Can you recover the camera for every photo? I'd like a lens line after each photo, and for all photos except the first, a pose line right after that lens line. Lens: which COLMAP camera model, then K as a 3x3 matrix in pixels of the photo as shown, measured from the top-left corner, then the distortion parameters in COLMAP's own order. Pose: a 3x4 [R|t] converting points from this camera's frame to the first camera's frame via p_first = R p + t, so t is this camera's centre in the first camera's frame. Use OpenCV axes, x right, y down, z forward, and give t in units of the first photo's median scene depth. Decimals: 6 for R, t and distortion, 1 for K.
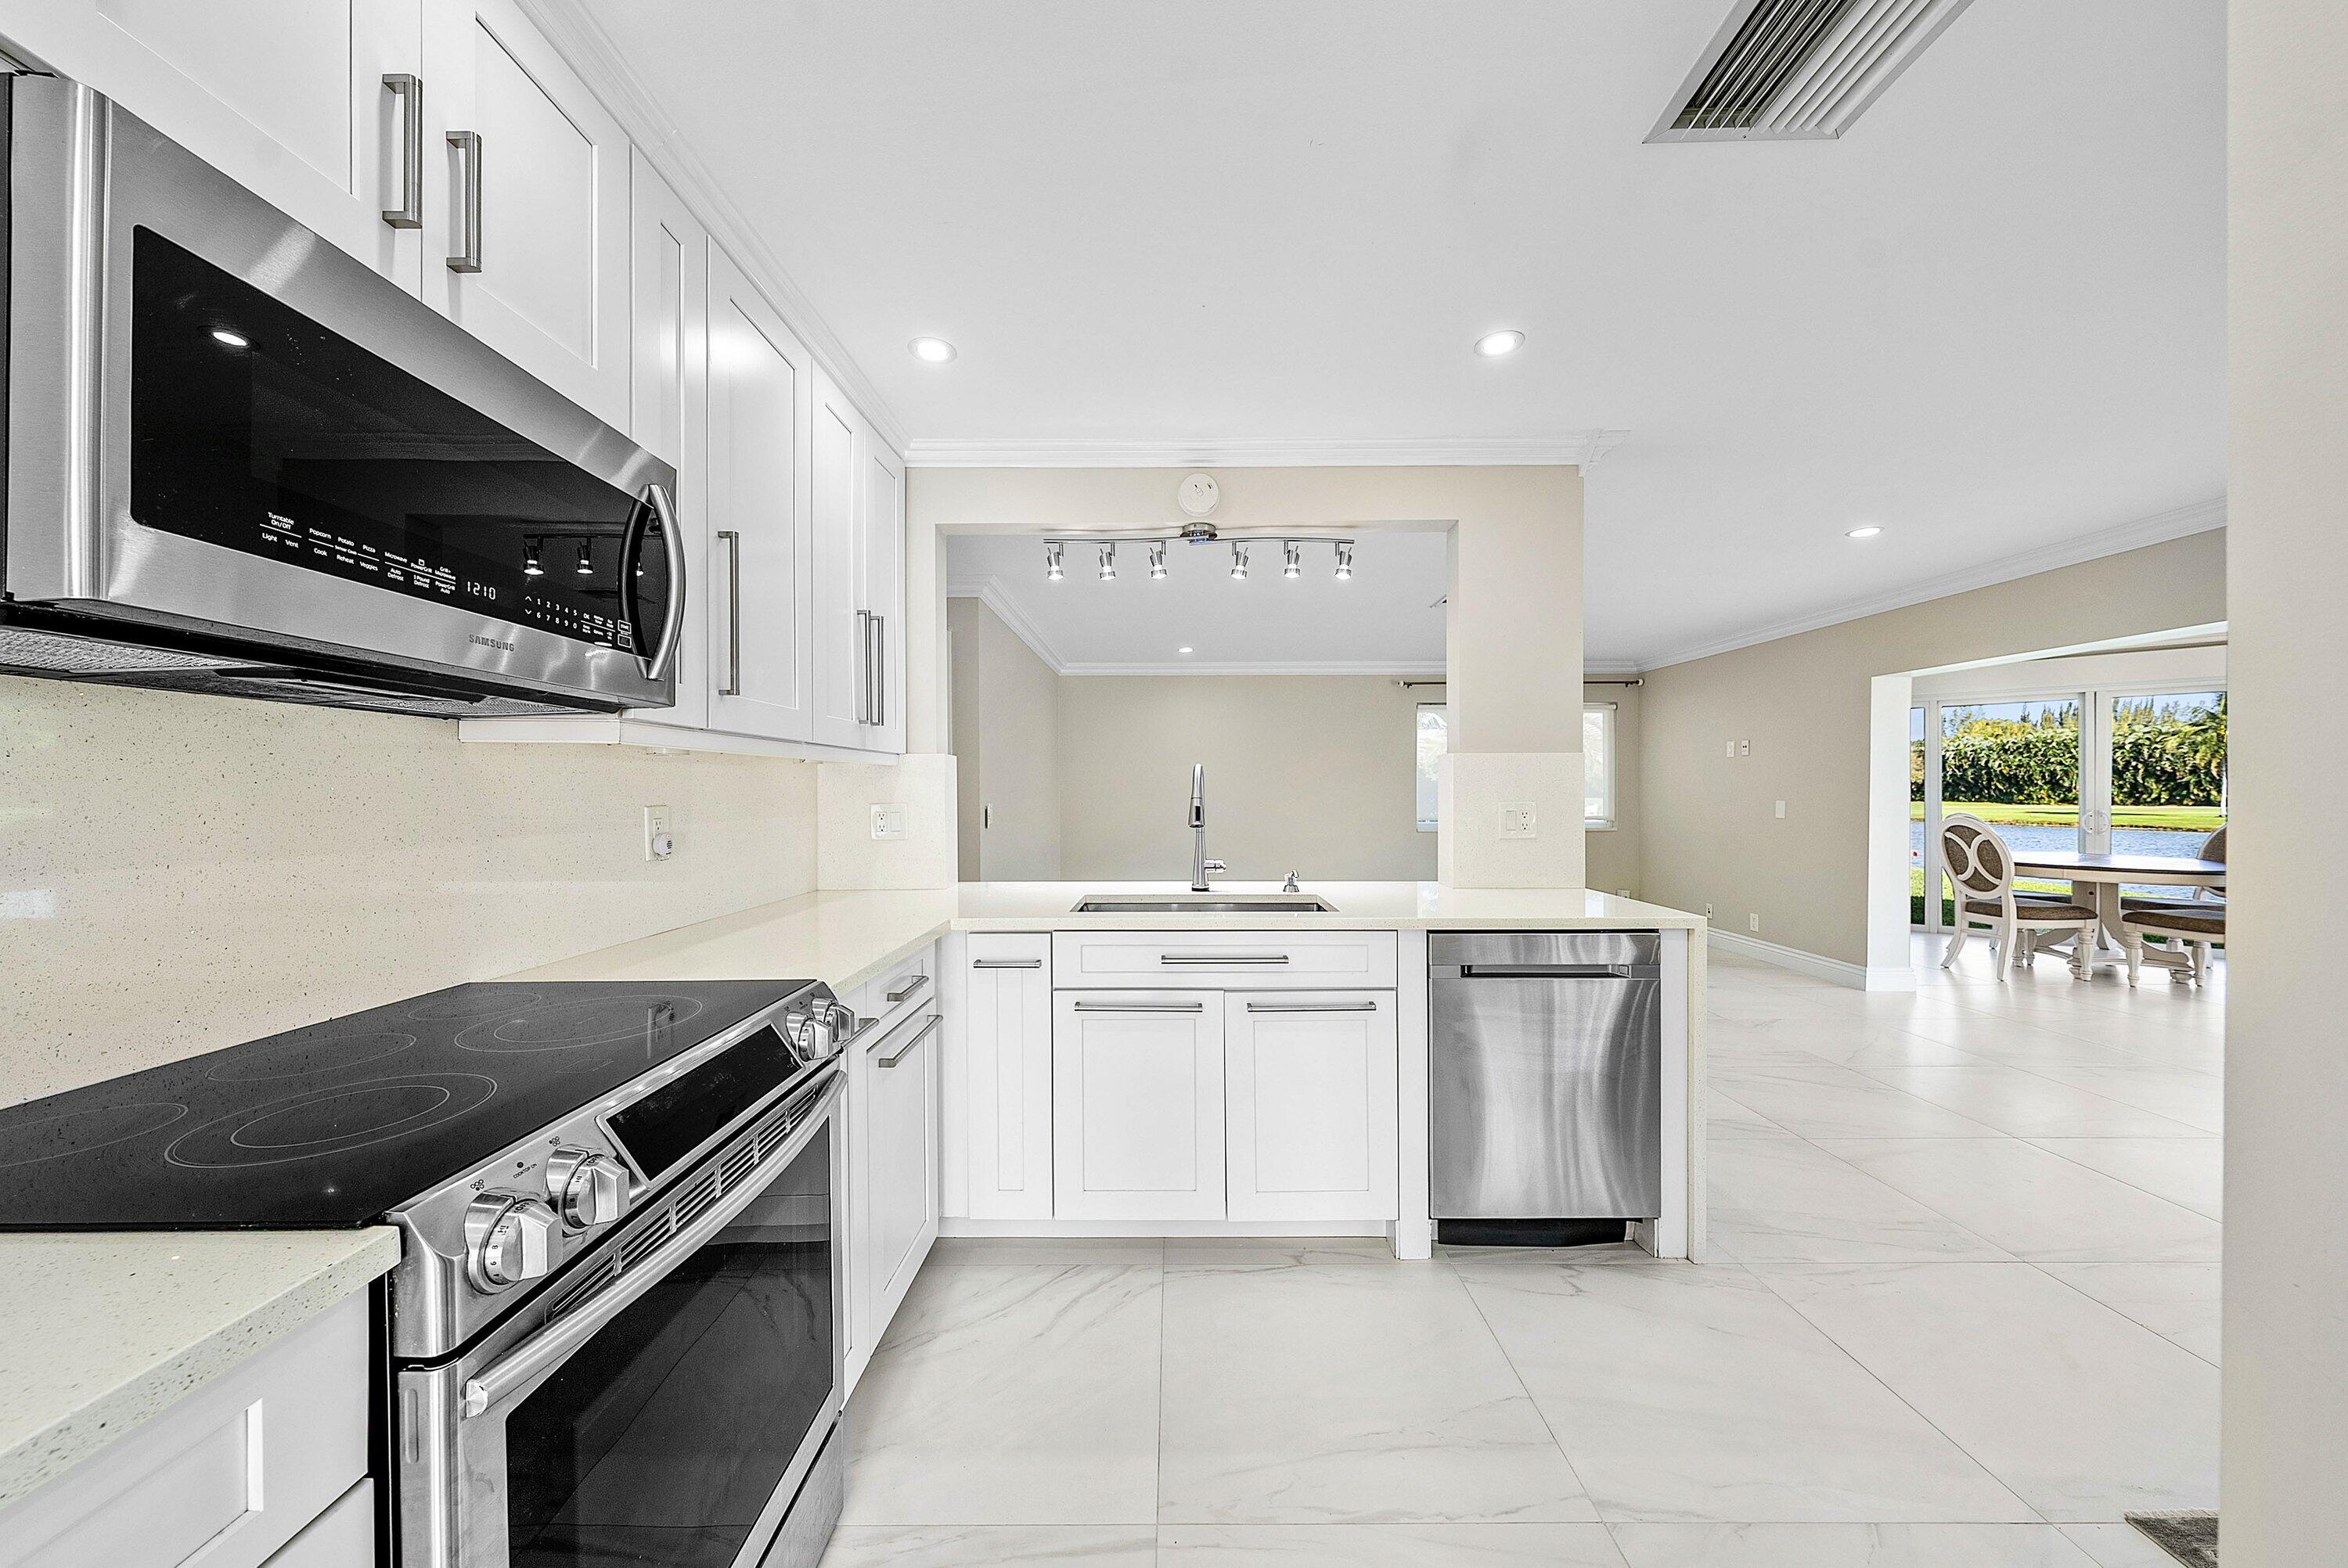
lens RADIAL K [[812.0, 0, 1178.9], [0, 812.0, 799.9], [0, 0, 1]] dist [0.000143, 0.000024]
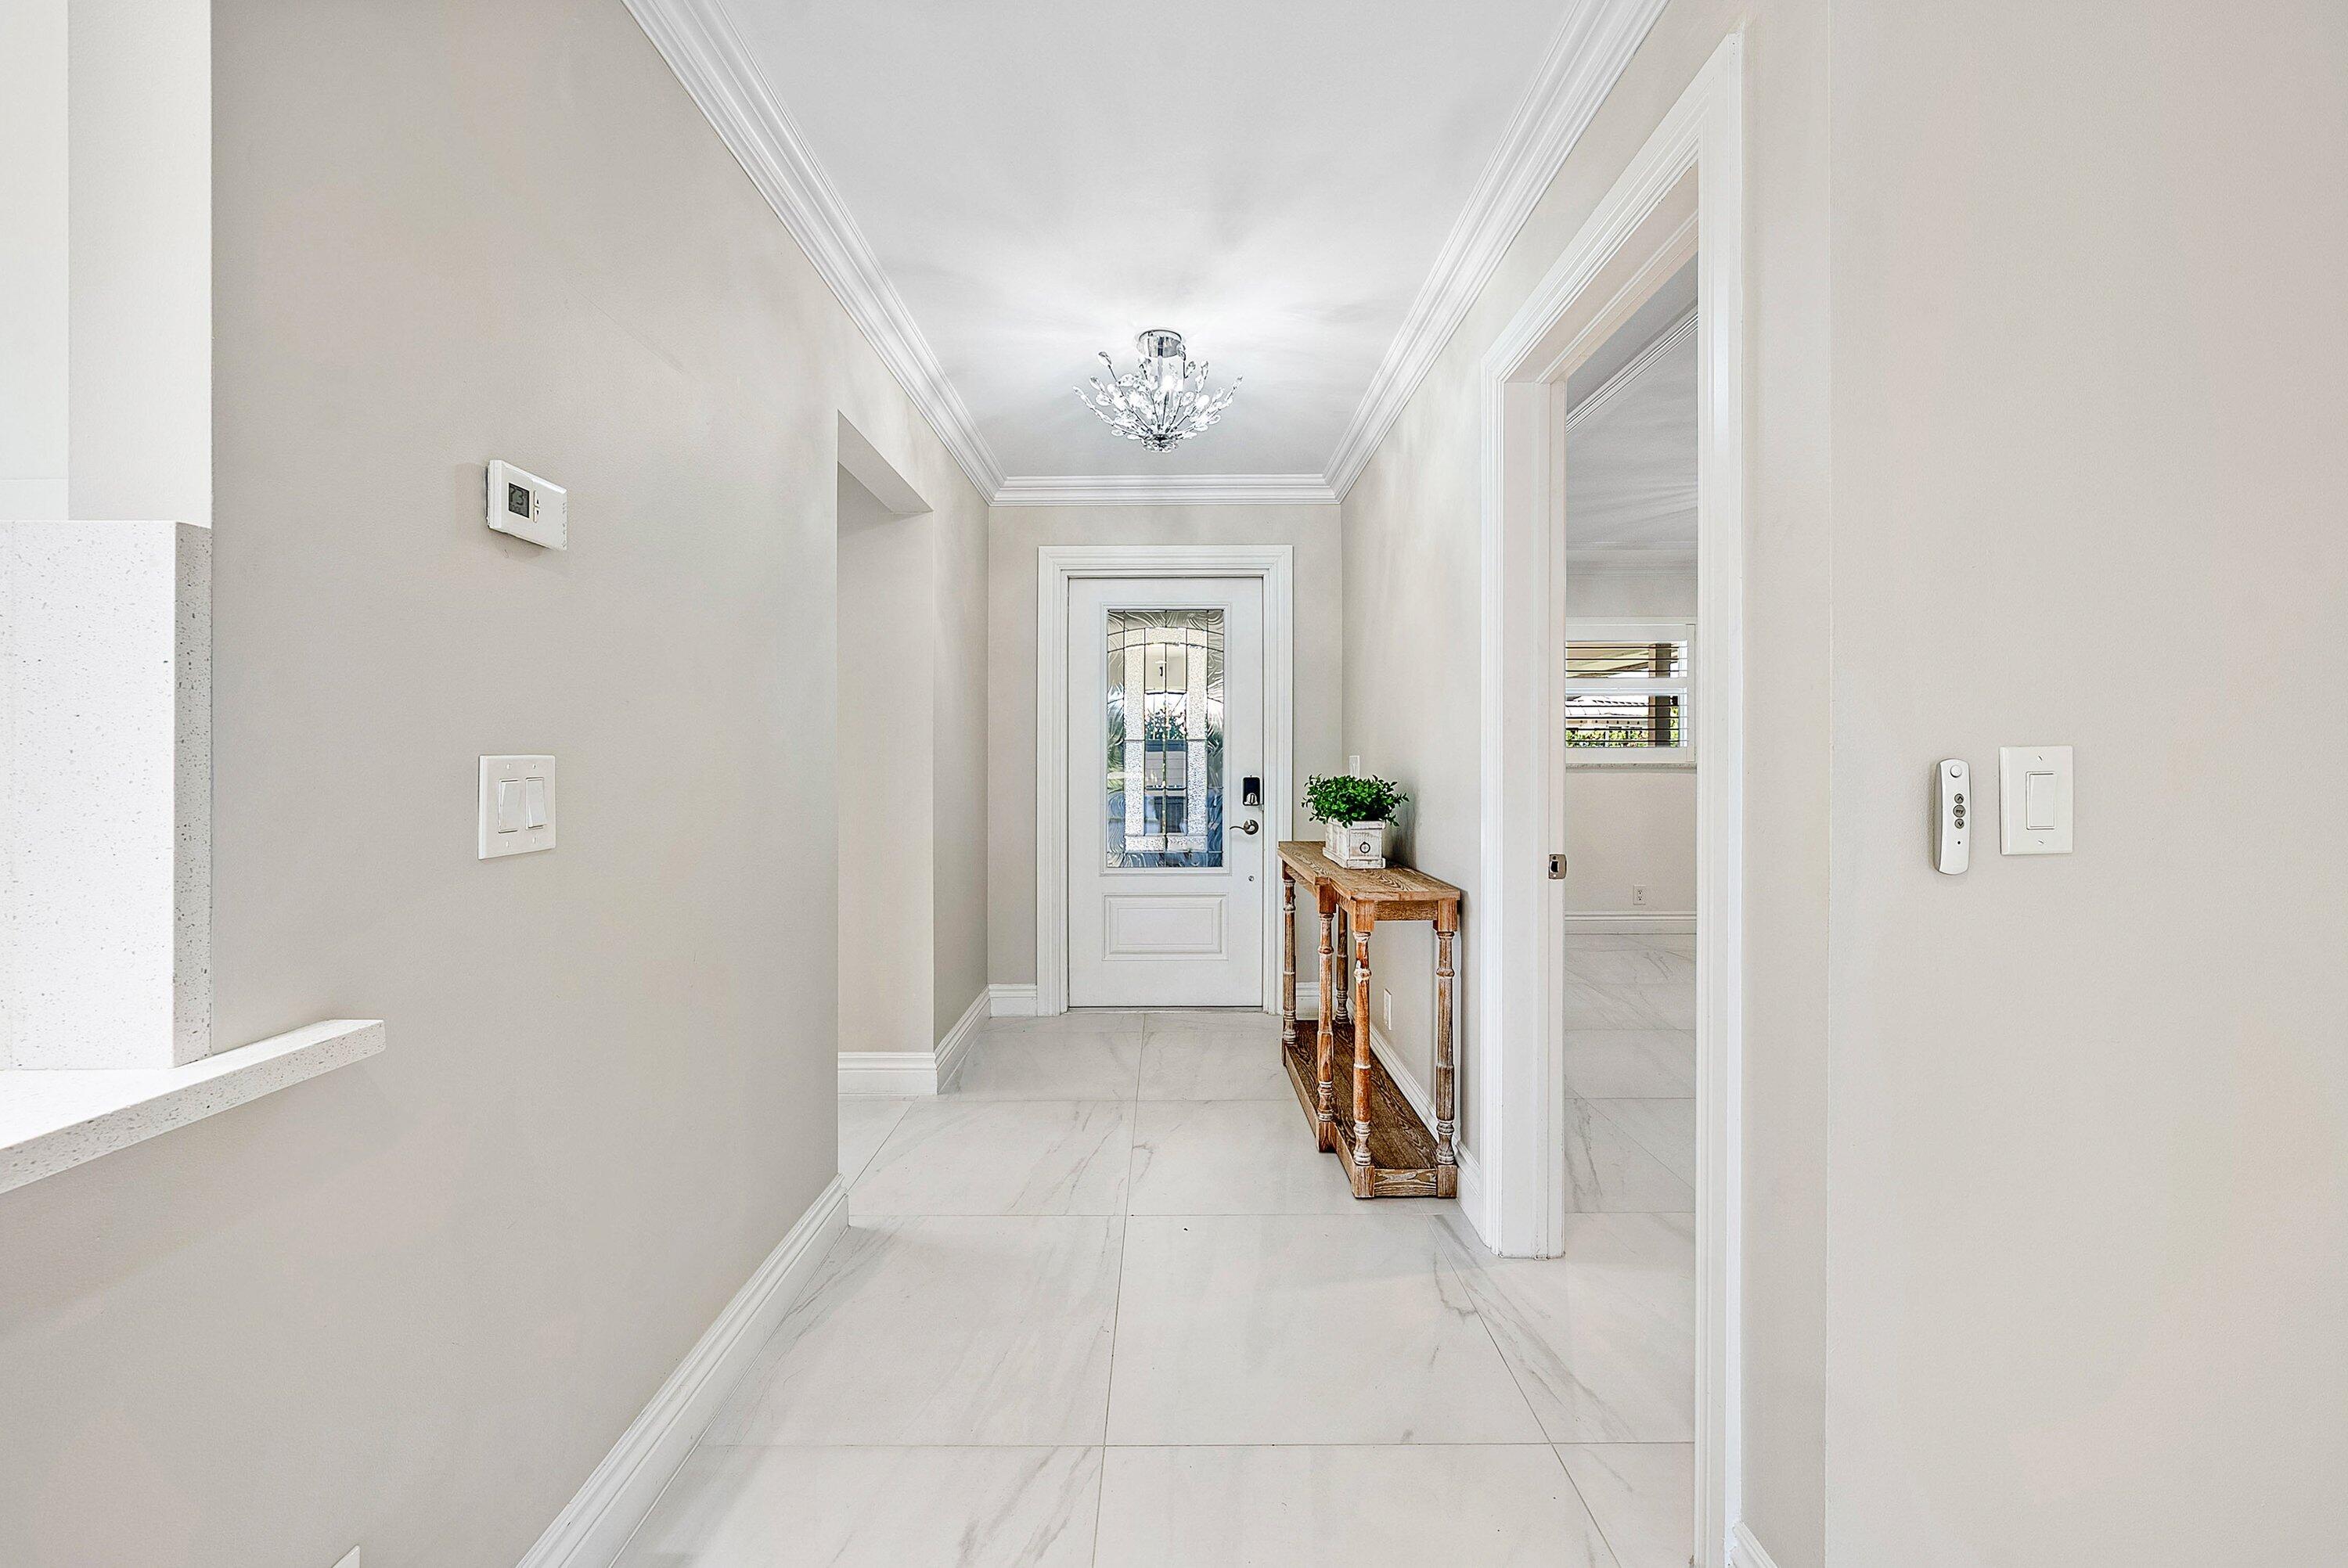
lens RADIAL K [[870.3, 0, 1175.3], [0, 870.3, 775.2], [0, 0, 1]] dist [-0.003796, -0.000446]
pose [[-0.001237, 0.022252, -0.999752, -0.042234], [-0.008362, 0.999717, 0.022261, 0.017567], [0.999964, 0.008388, -0.001051, 1.720283]]
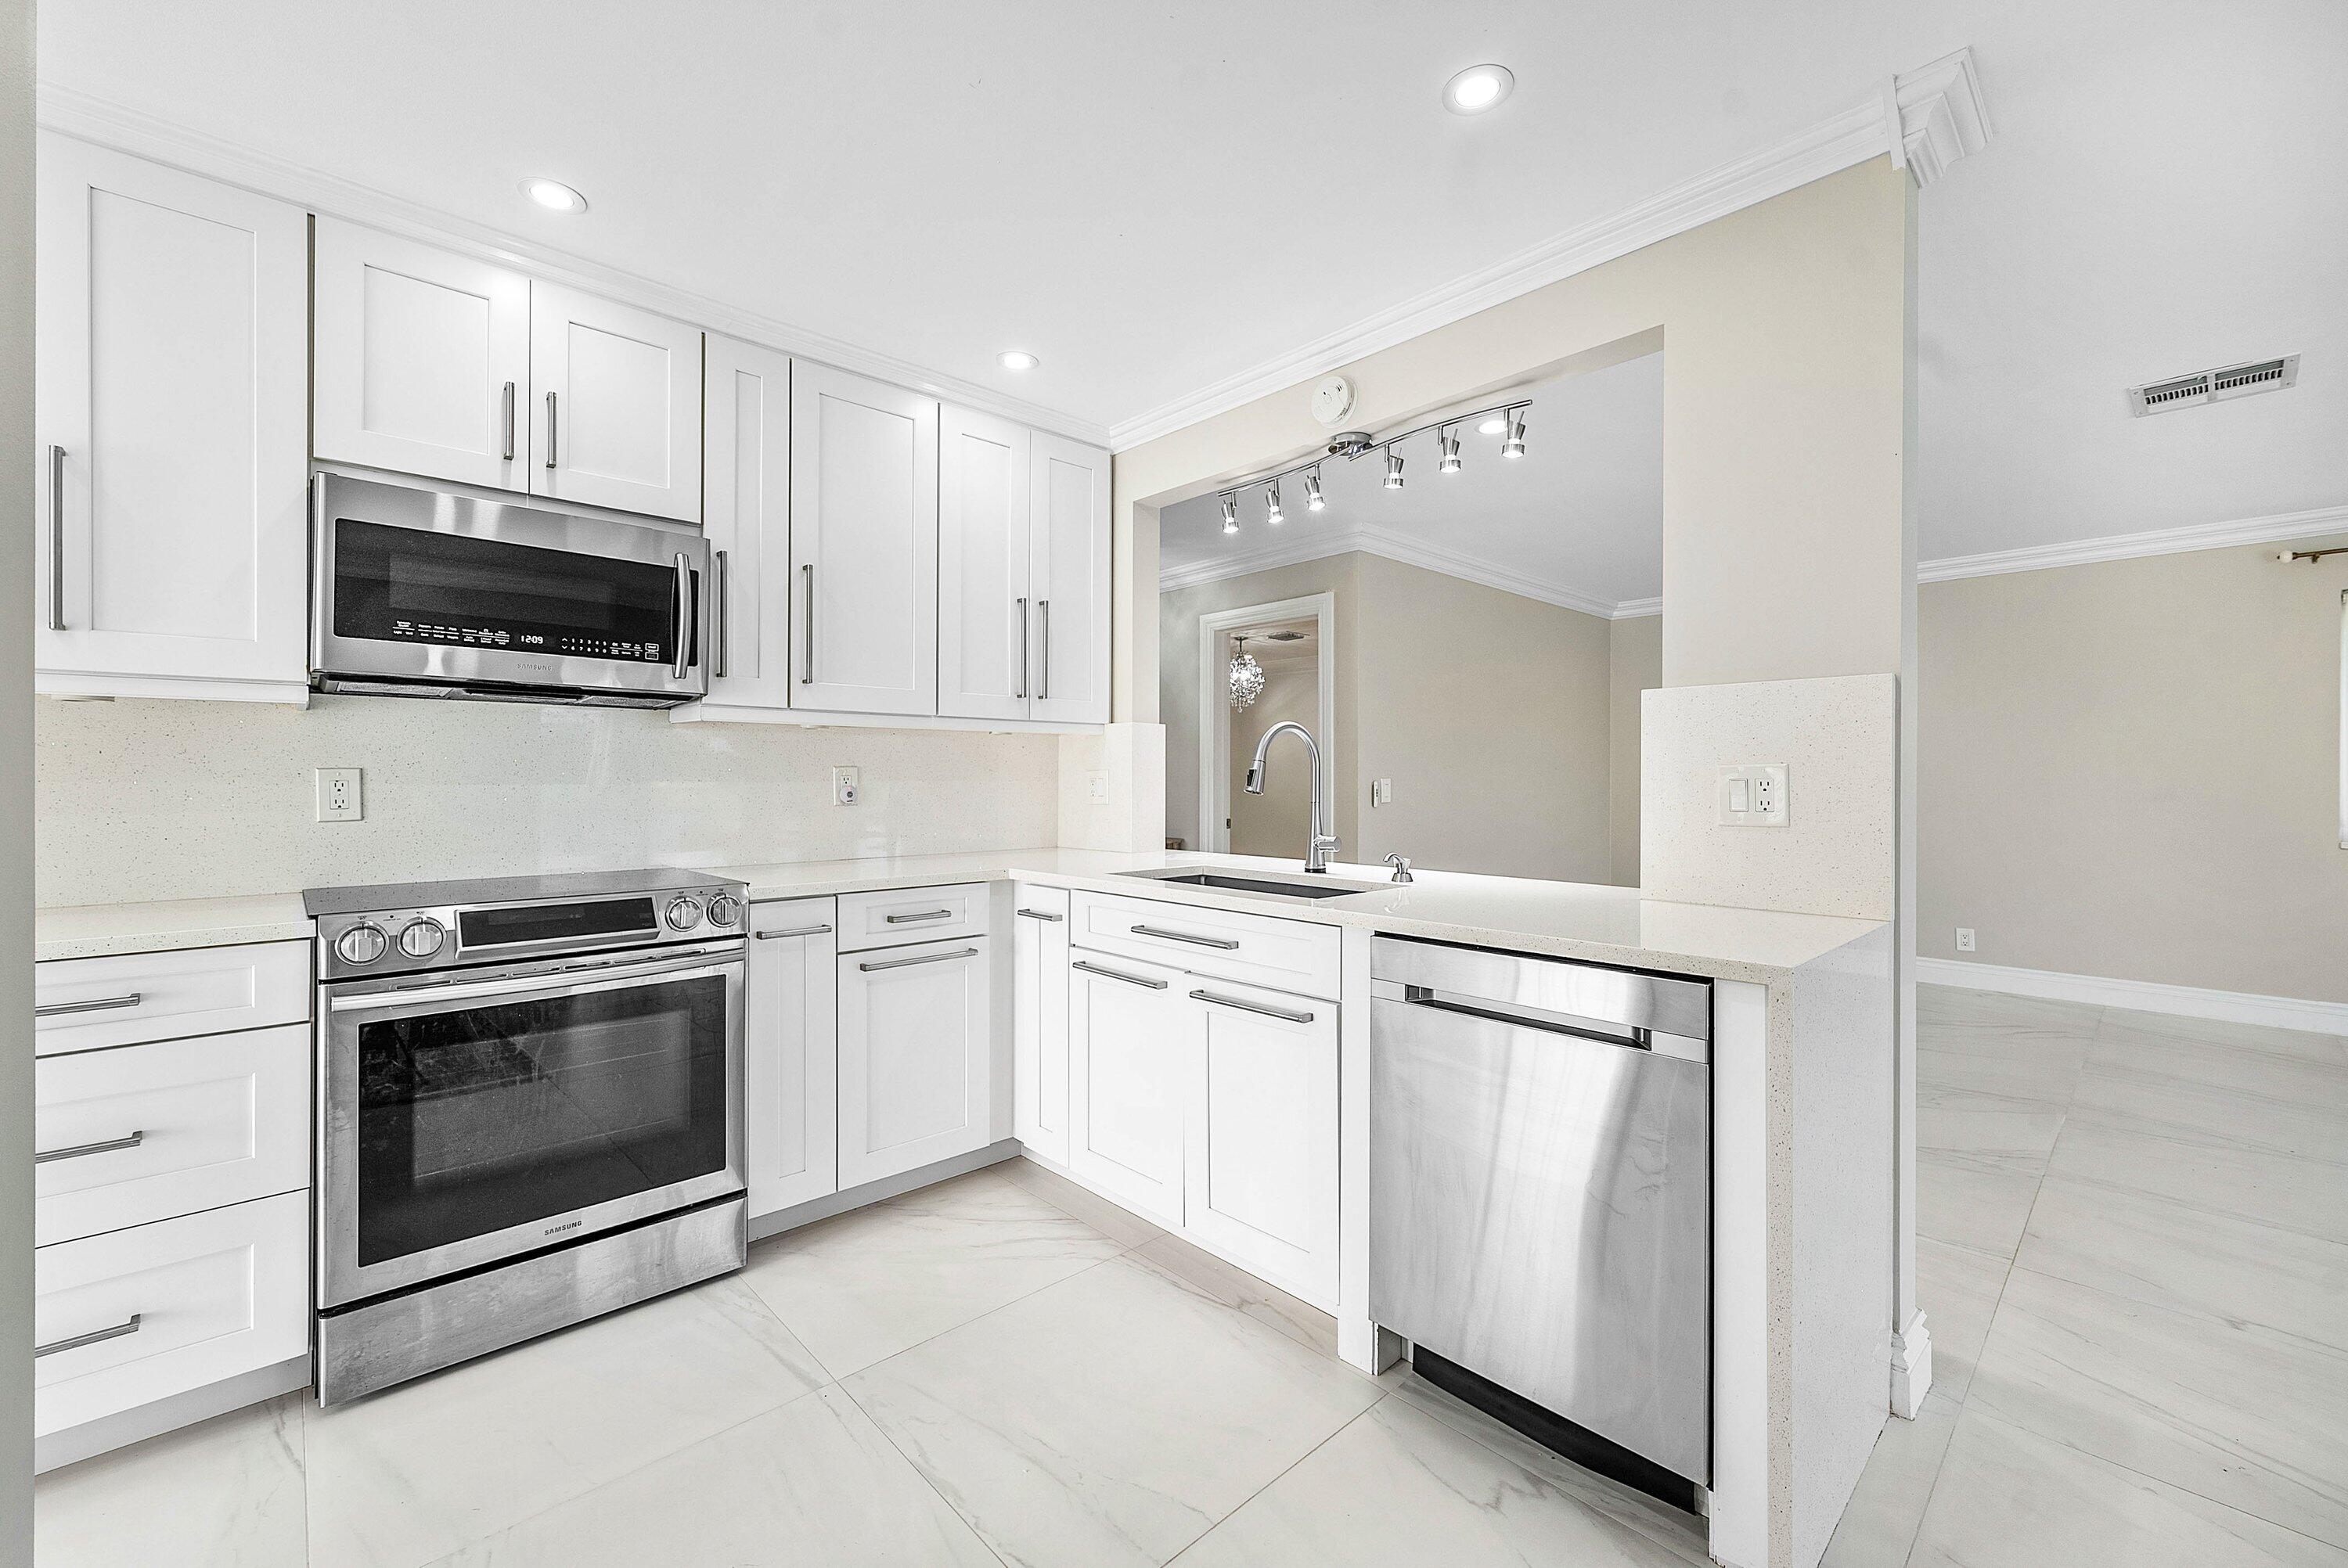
lens RADIAL K [[953.2, 0, 1174.0], [0, 953.2, 784.0], [0, 0, 1]] dist [0.002288, 0.000118]
pose [[0.683204, 0.007453, -0.730189, 0.803824], [-0.010946, 0.999940, -0.000034, 0.027090], [0.730145, 0.008016, 0.683245, 0.264352]]
